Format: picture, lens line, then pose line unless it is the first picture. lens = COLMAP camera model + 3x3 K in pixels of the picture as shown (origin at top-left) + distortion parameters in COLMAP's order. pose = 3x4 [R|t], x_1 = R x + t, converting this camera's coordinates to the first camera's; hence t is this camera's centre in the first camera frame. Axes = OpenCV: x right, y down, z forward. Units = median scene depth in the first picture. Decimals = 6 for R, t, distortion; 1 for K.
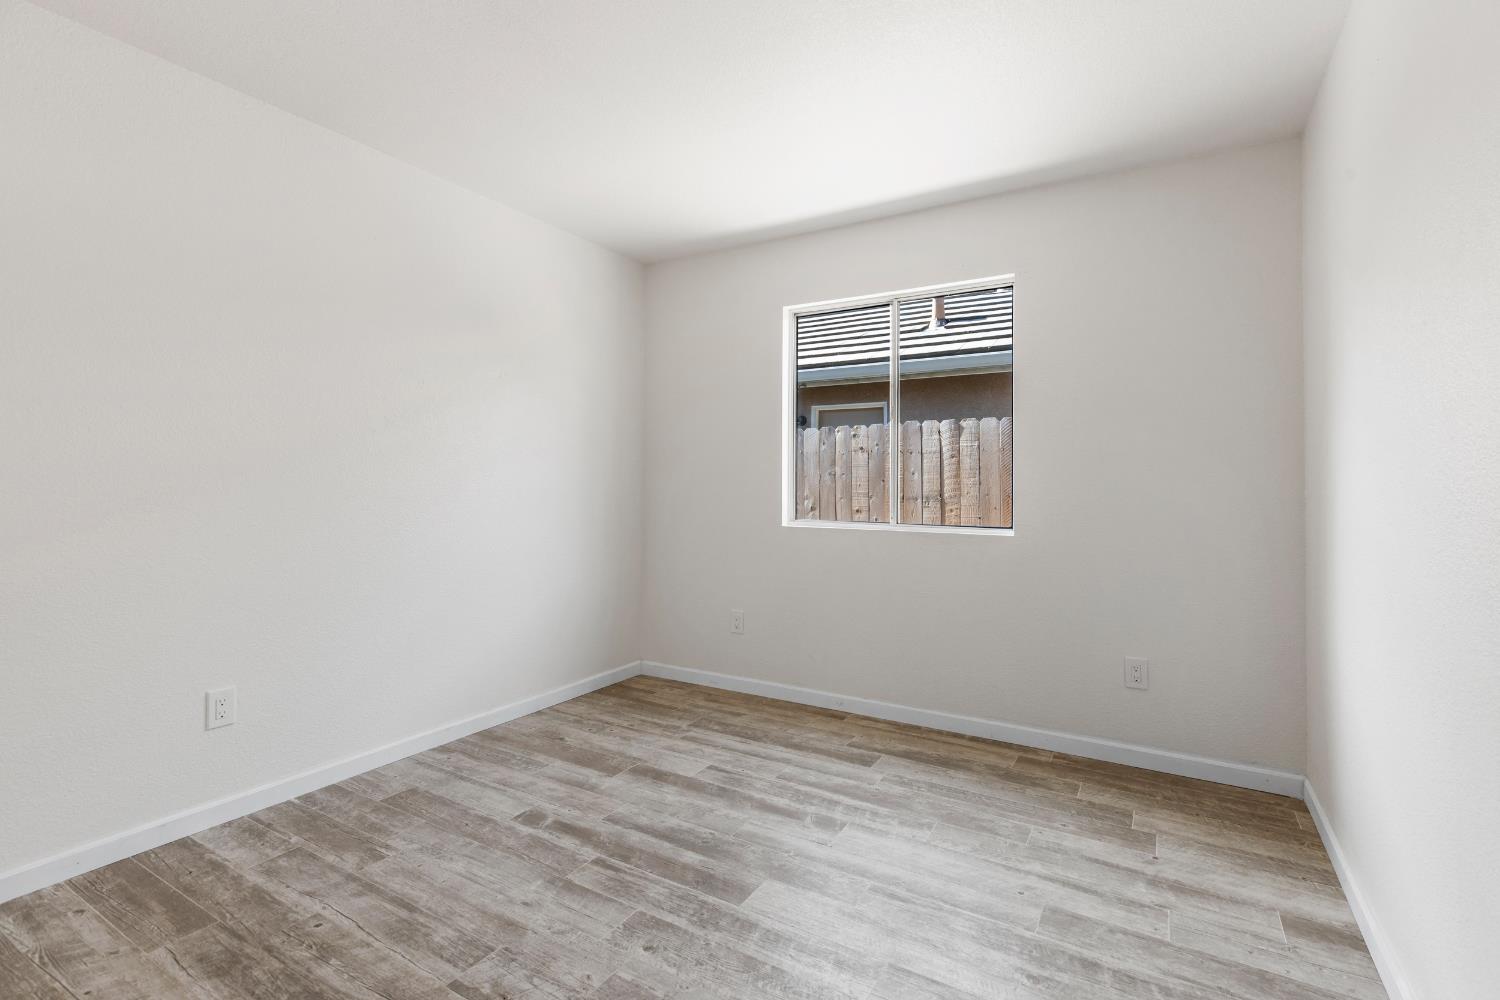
lens RADIAL K [[681.4, 0, 753.8], [0, 681.4, 501.2], [0, 0, 1]] dist [0.003258, 0.000111]
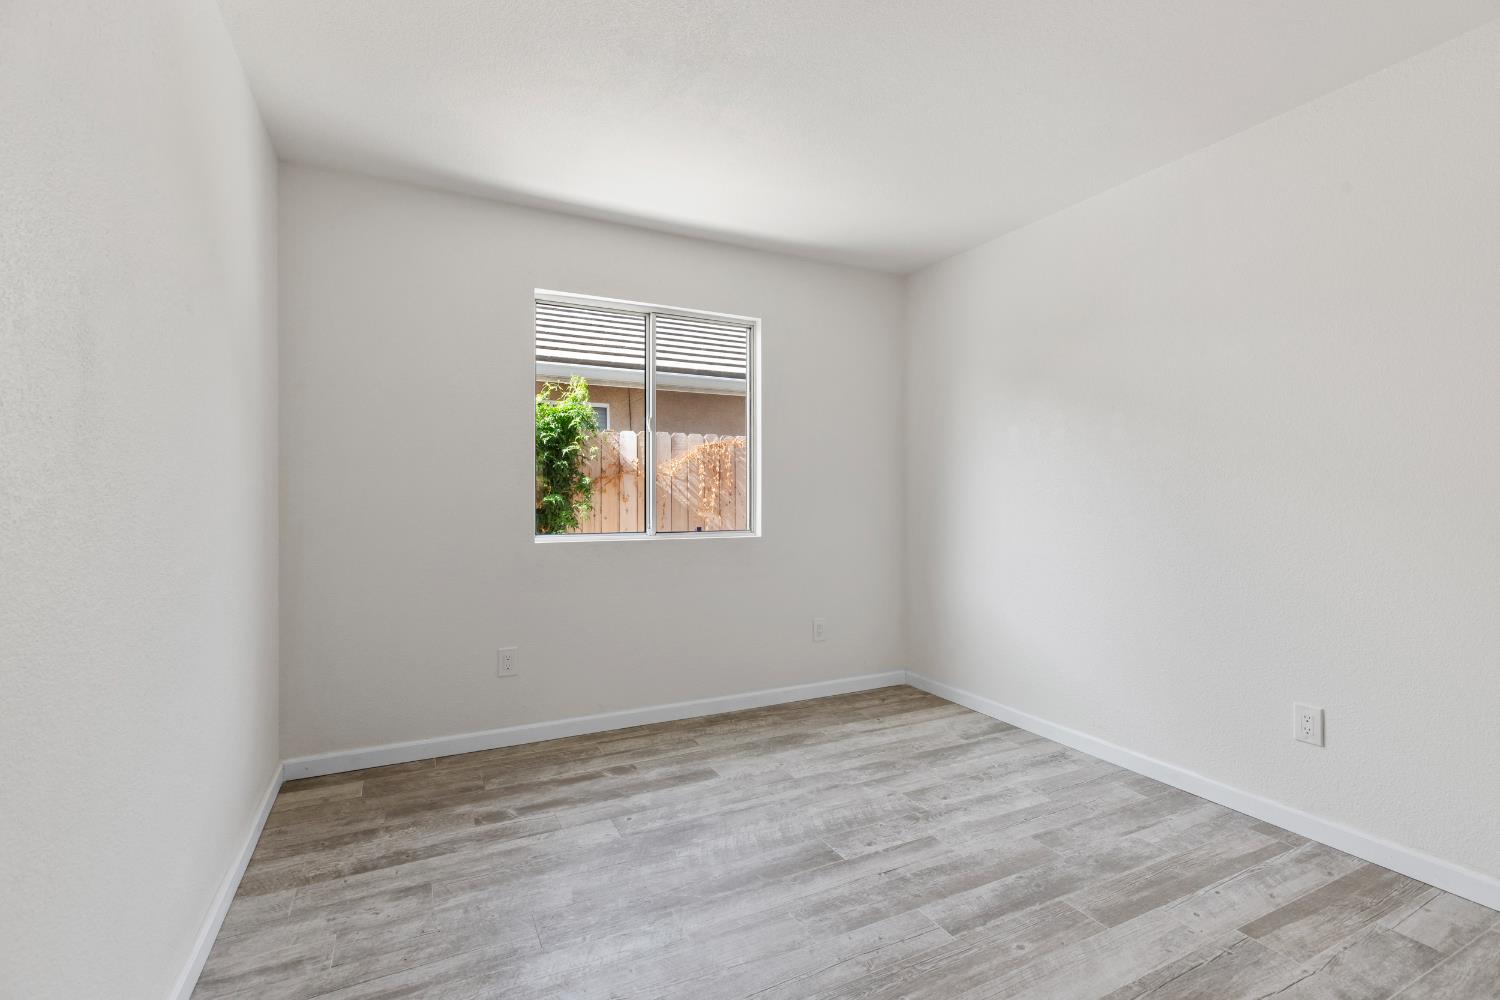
lens RADIAL K [[681.4, 0, 753.8], [0, 681.4, 501.2], [0, 0, 1]] dist [0.003258, 0.000111]
pose [[0.534249, -0.011500, 0.845249, -0.598406], [0.014023, 0.999890, 0.004741, -0.013074], [-0.845211, 0.009320, 0.534352, 0.339077]]
